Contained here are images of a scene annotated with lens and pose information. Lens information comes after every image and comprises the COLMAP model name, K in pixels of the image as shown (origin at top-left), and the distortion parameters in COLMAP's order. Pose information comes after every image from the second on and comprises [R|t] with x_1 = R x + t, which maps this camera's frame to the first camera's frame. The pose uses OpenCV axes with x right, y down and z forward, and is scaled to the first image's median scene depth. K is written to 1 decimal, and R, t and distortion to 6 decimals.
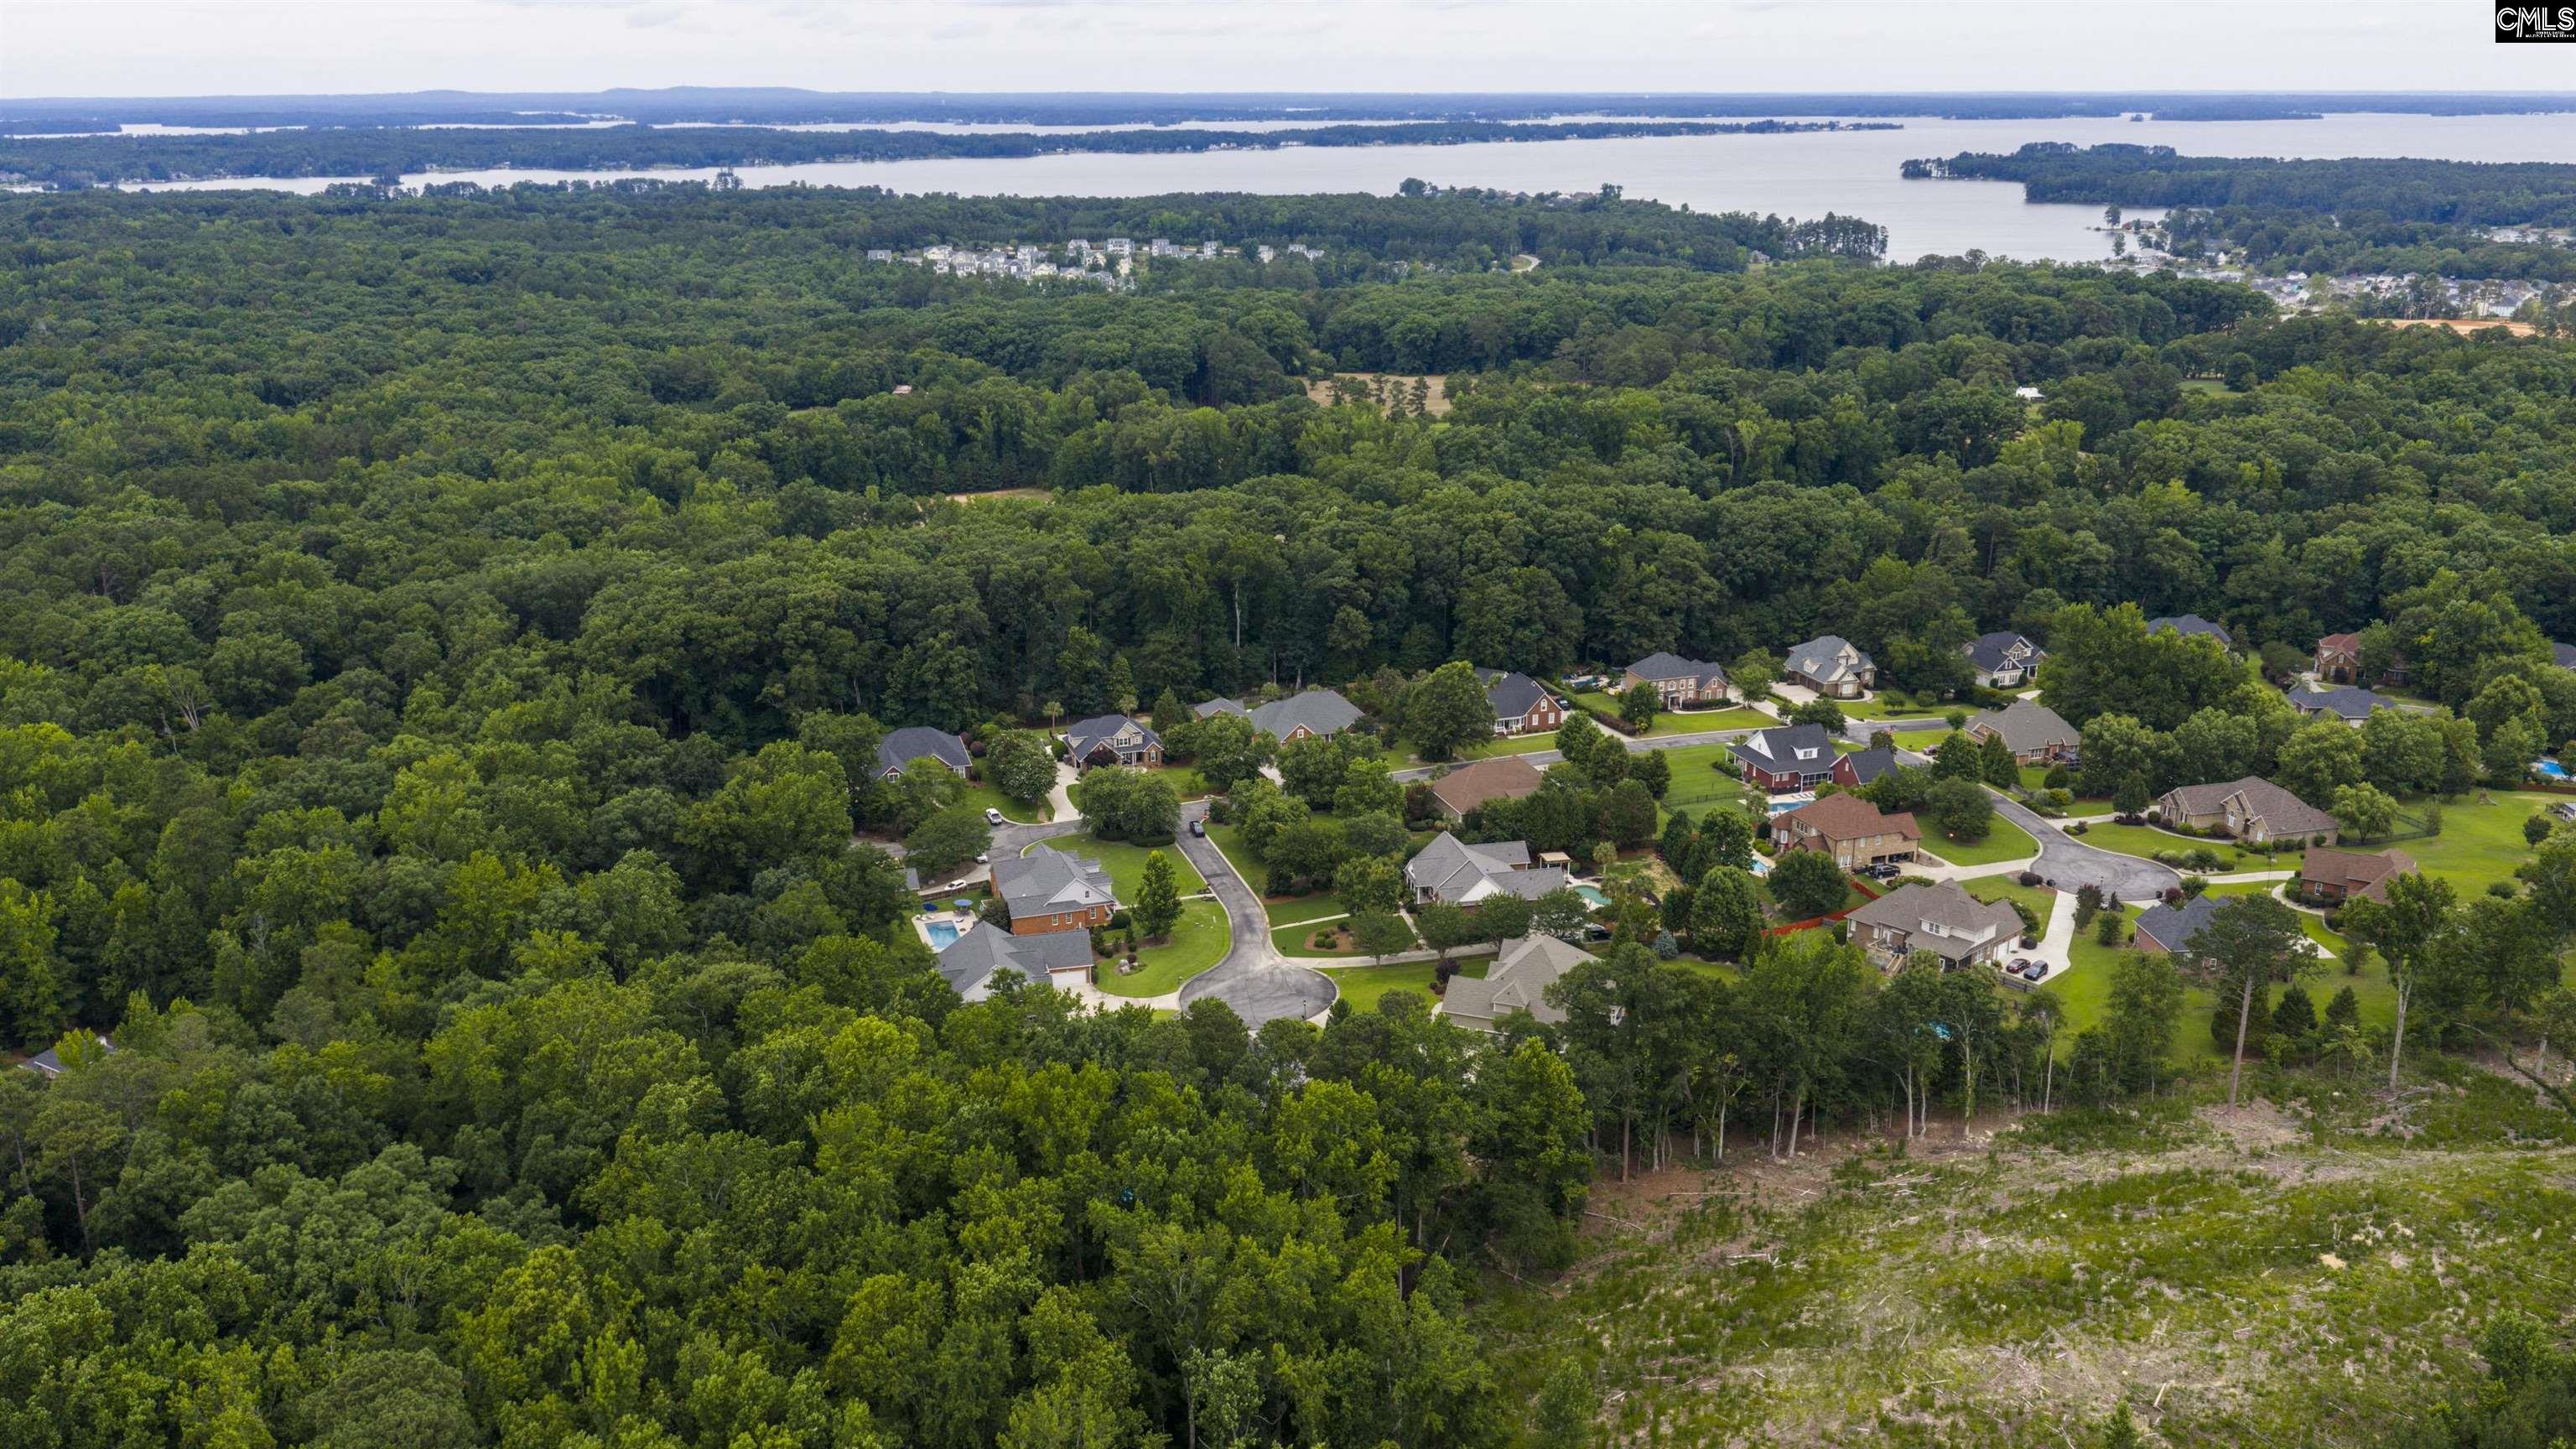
lens RADIAL K [[2128.1, 0, 1293.8], [0, 2128.1, 755.2], [0, 0, 1]] dist [0.011539, -0.039978]
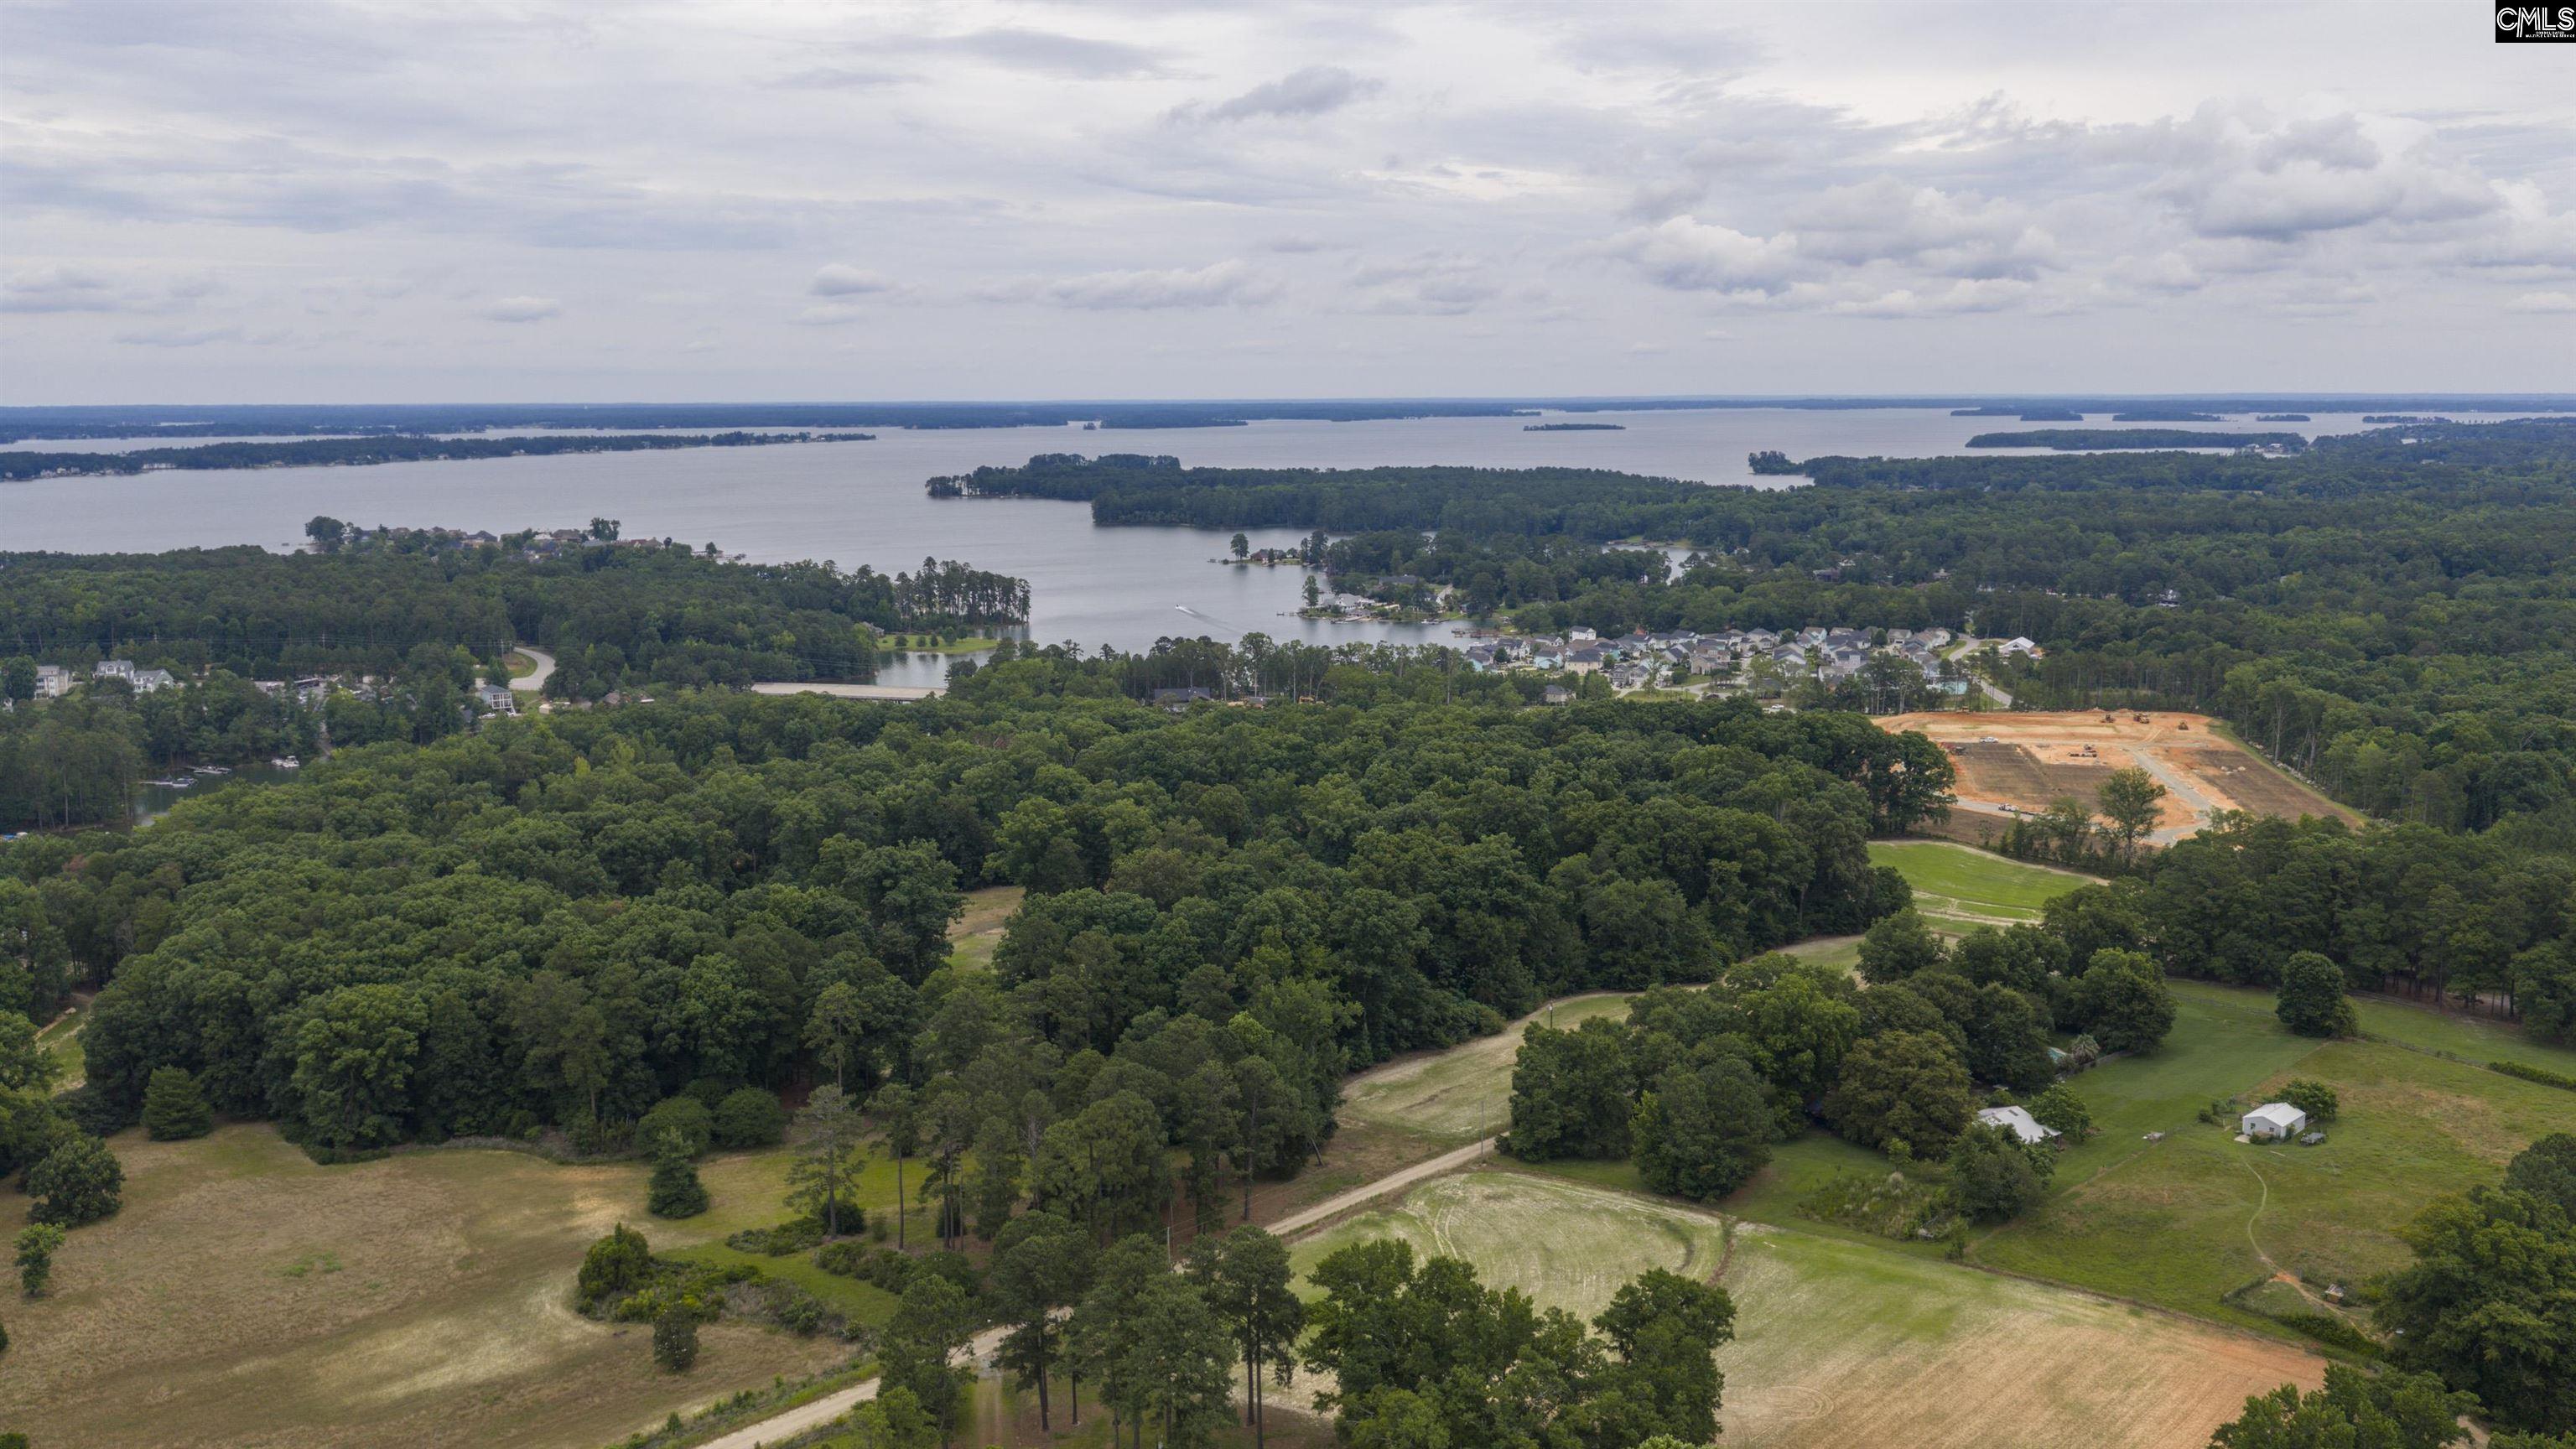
lens RADIAL K [[2128.1, 0, 1293.8], [0, 2128.1, 755.2], [0, 0, 1]] dist [0.011539, -0.039978]
pose [[0.887891, -0.078525, 0.453302, 0.008708], [0.139944, 0.984732, -0.103527, -0.043216], [-0.438252, 0.155357, 0.885324, 0.137472]]
